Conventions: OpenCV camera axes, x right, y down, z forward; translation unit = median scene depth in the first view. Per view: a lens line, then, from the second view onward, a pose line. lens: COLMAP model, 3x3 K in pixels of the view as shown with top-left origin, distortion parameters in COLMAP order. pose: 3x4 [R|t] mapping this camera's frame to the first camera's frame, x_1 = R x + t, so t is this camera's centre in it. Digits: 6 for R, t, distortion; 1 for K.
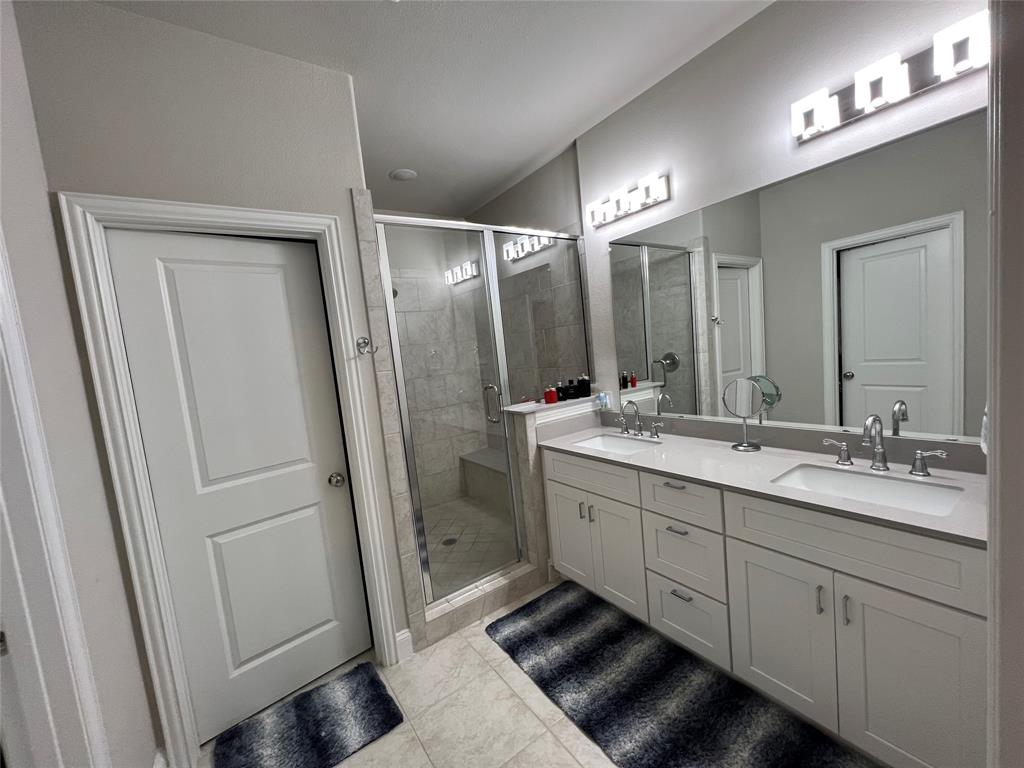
lens RADIAL K [[410.2, 0, 516.7], [0, 410.2, 385.9], [0, 0, 1]] dist [0.004665, 0.000682]
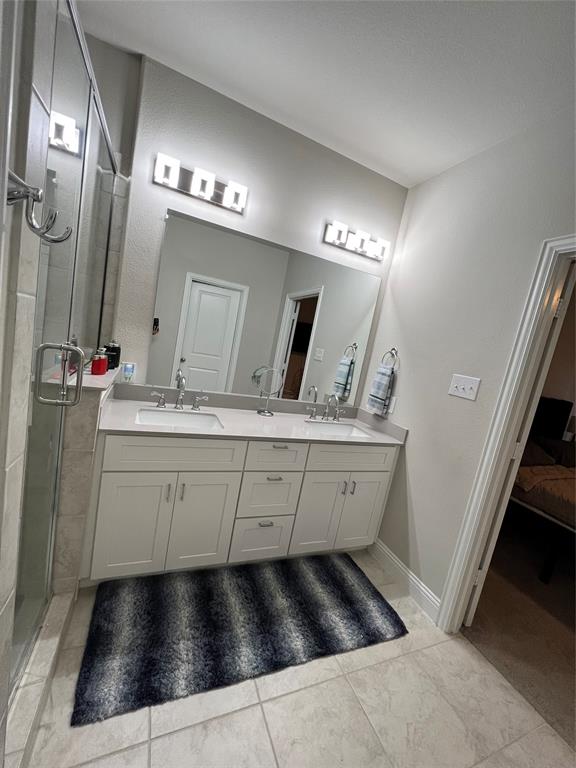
lens RADIAL K [[307.6, 0, 289.8], [0, 307.6, 384.5], [0, 0, 1]] dist [0.004665, 0.000682]
pose [[0.193691, 0.004692, 0.981051, -0.554062], [-0.114929, 0.993212, 0.017941, 0.012499], [-0.974308, -0.116226, 0.192915, 0.712491]]
